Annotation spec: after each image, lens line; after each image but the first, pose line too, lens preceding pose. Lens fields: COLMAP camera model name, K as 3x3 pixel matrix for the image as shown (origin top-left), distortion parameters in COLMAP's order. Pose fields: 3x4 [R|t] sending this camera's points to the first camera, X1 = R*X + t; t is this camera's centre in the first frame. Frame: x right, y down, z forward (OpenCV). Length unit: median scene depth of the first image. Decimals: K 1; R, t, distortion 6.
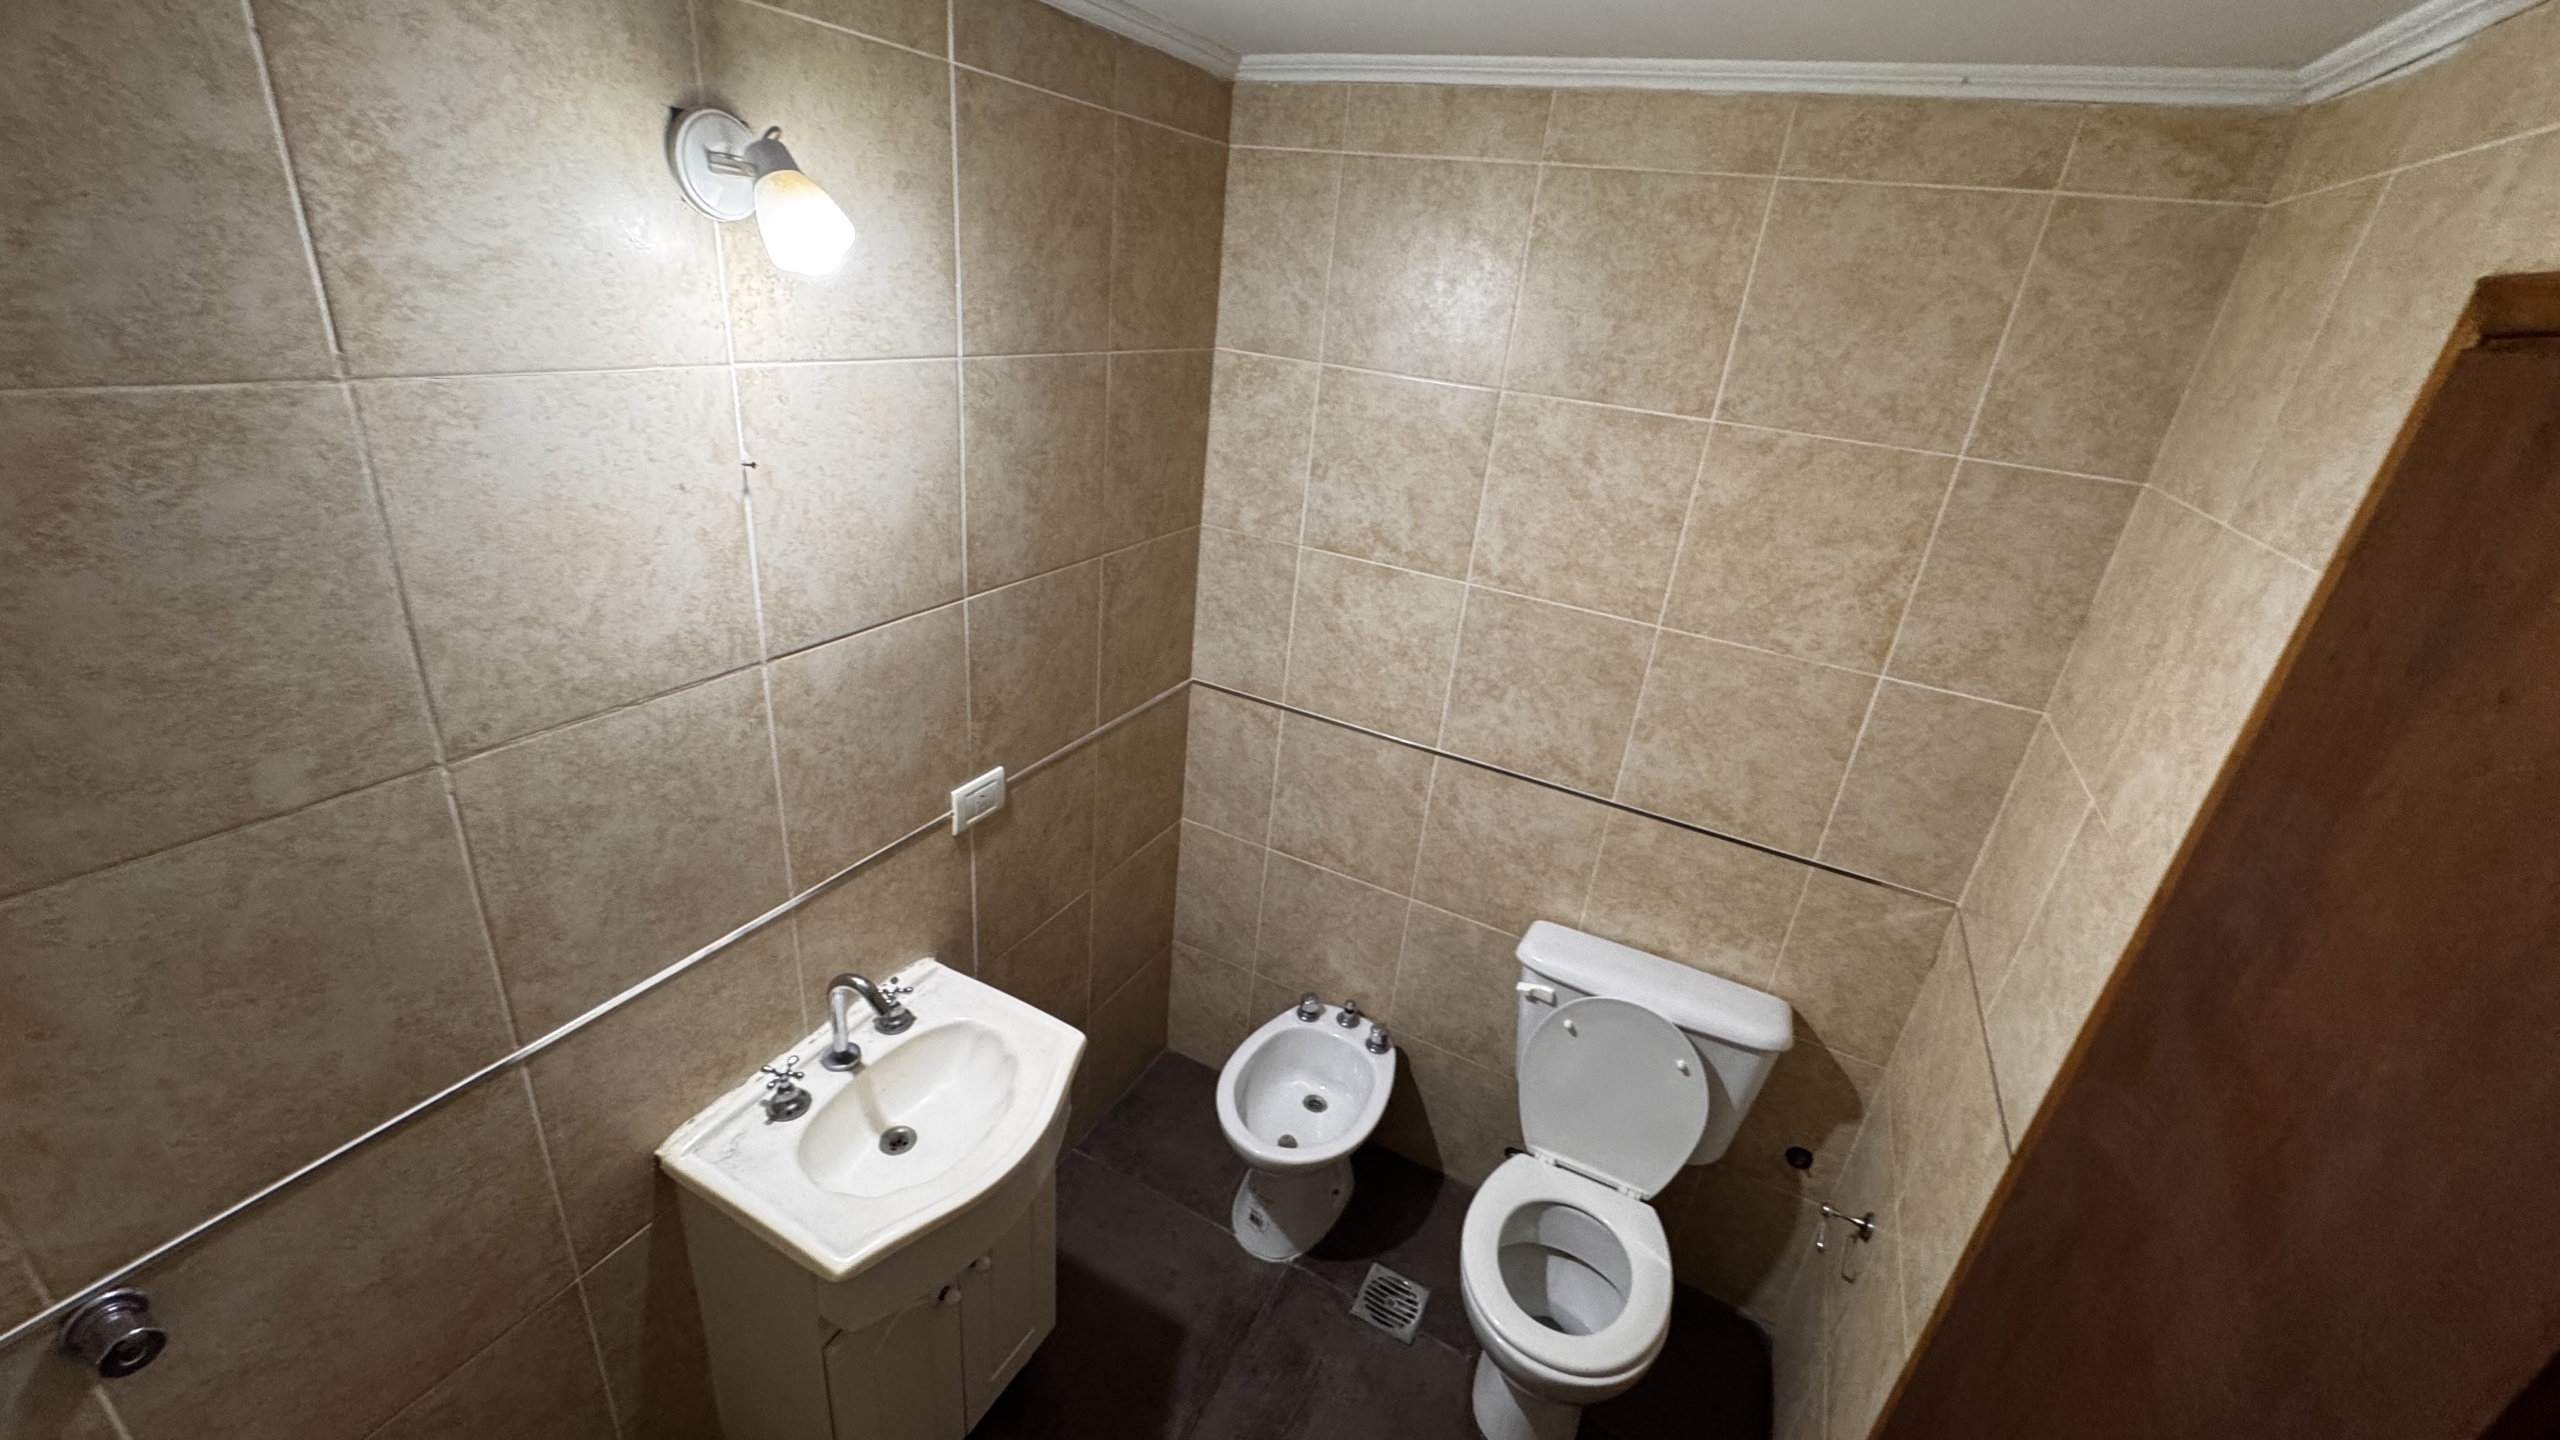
lens RADIAL K [[1018.4, 0, 1277.0], [0, 1018.4, 718.2], [0, 0, 1]] dist [-0.000577, 0.000332]
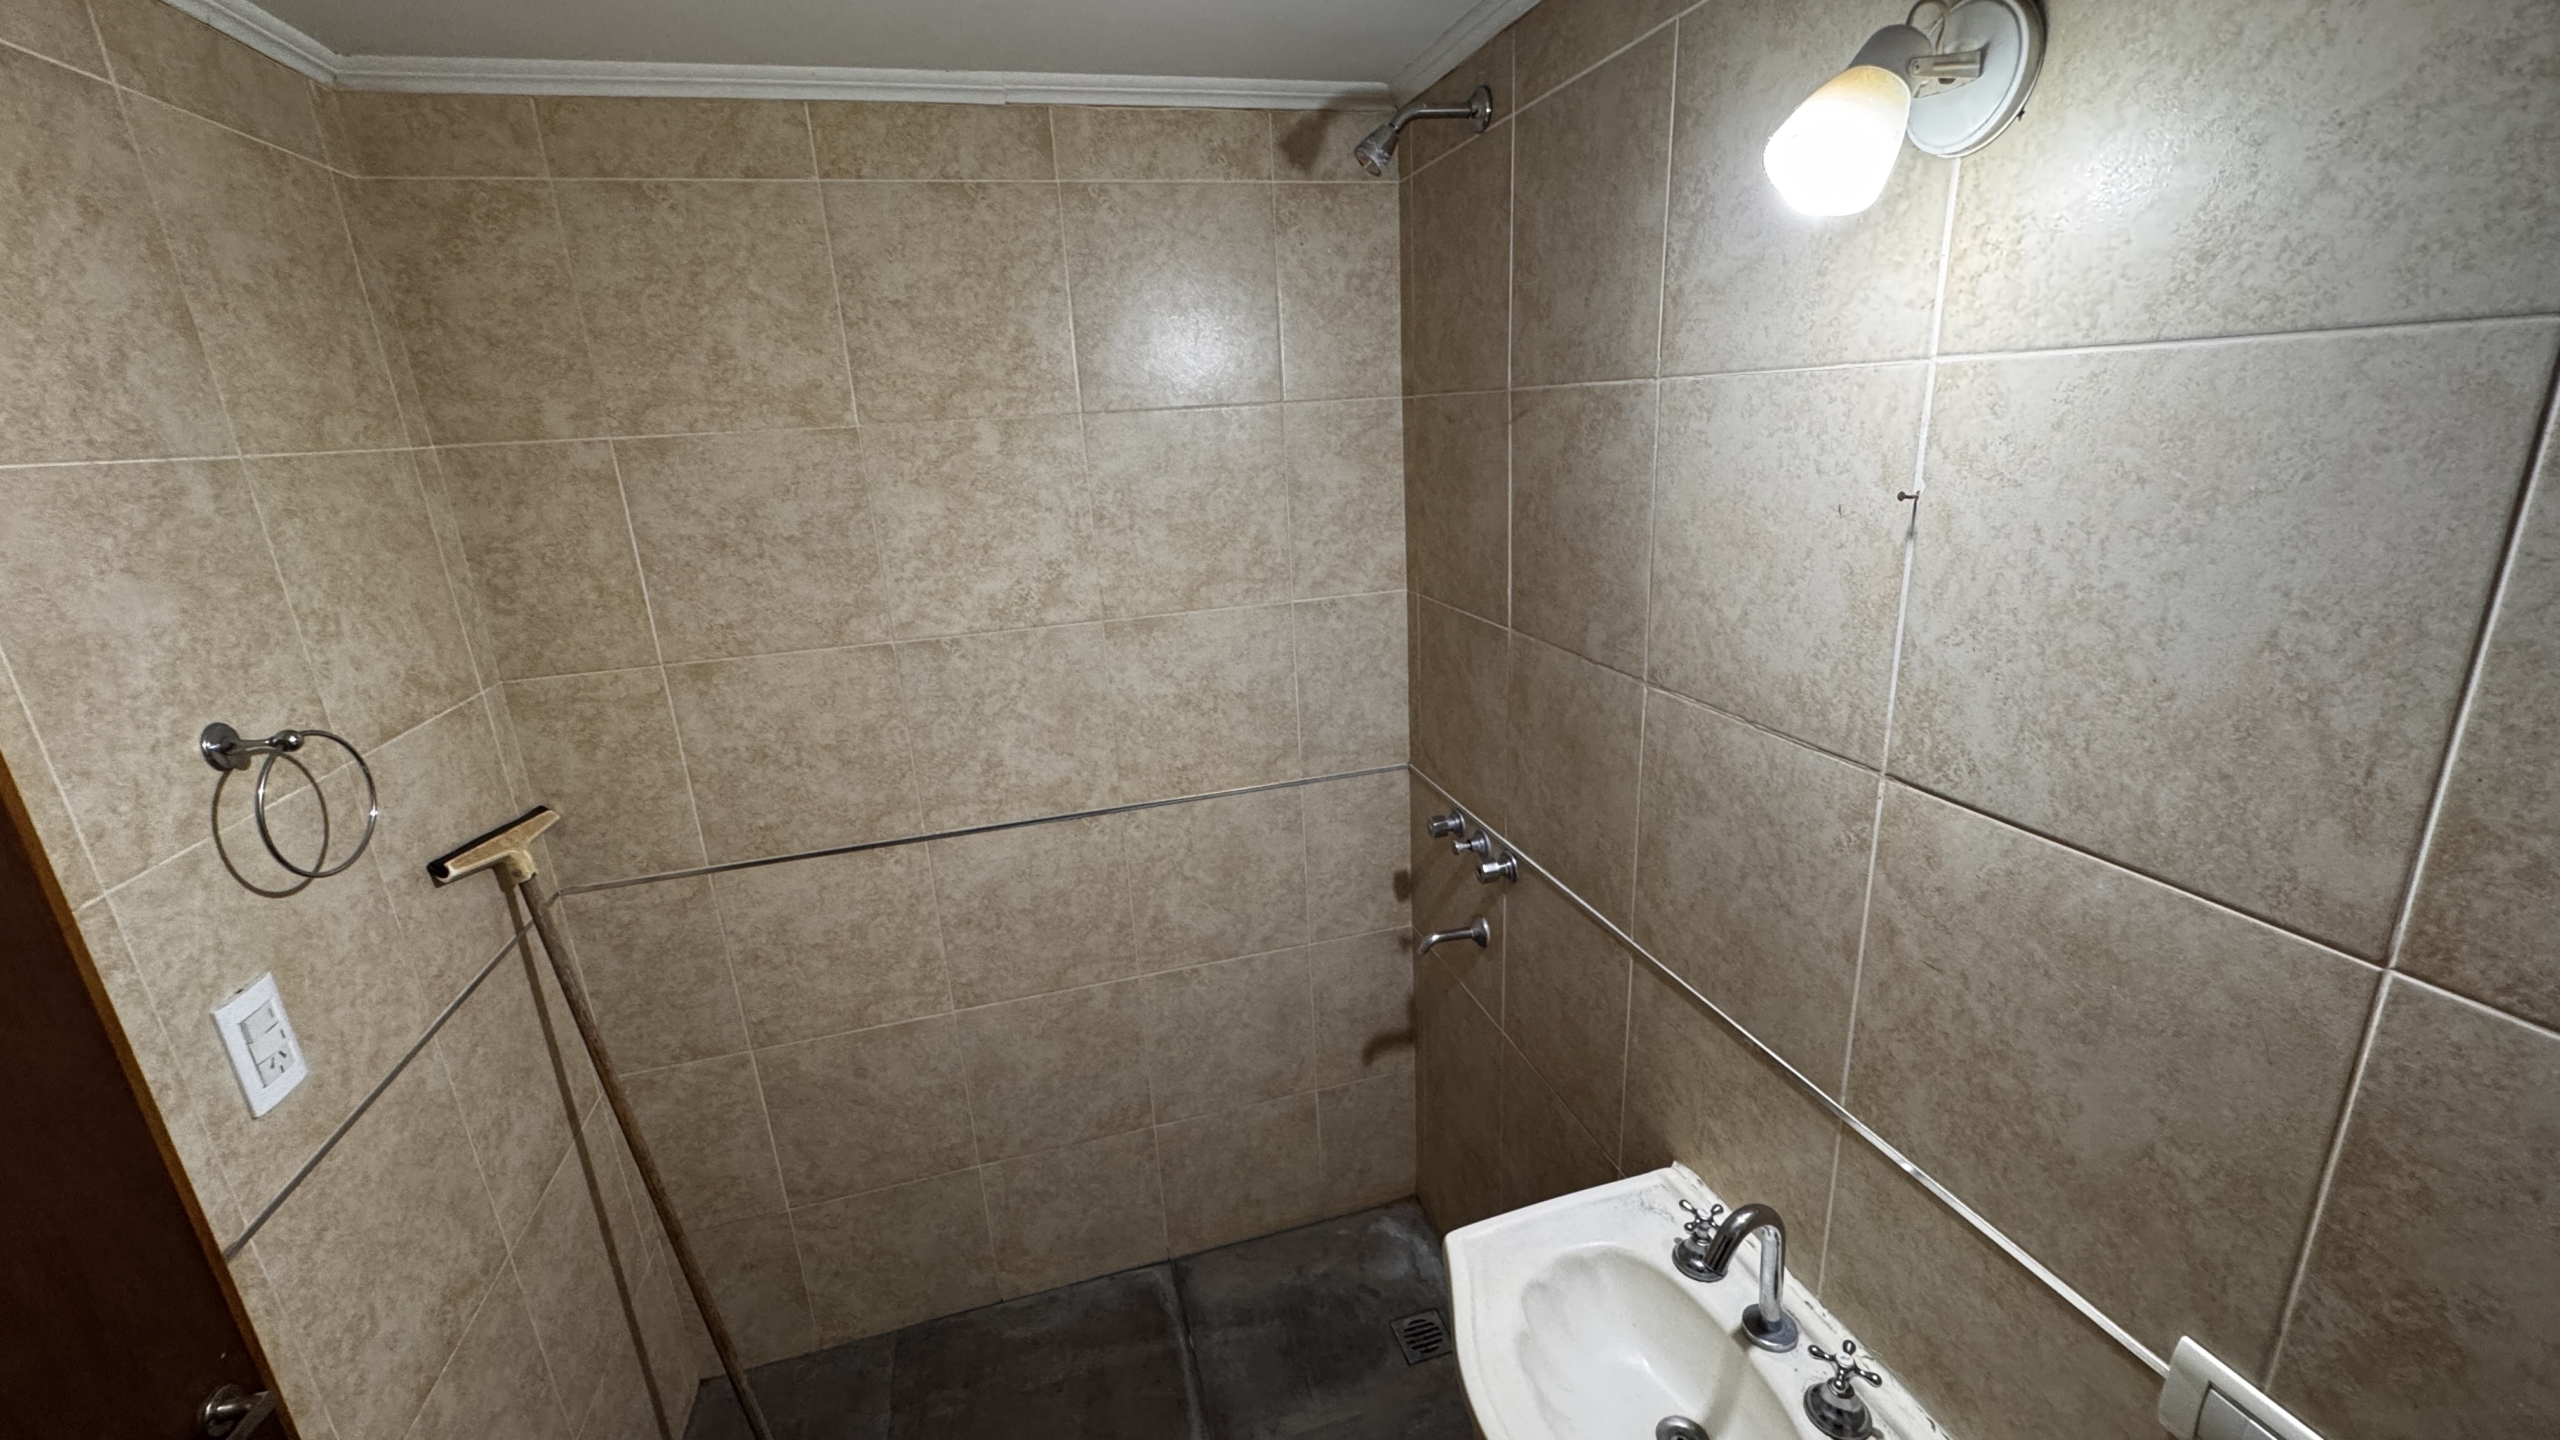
lens RADIAL K [[1018.4, 0, 1279.5], [0, 1018.4, 717.8], [0, 0, 1]] dist [-0.000577, 0.000332]
pose [[-0.735638, 0.138260, -0.663114, 0.320718], [-0.293746, 0.816996, 0.496217, -0.361415], [0.610369, 0.559823, -0.560400, 1.266305]]
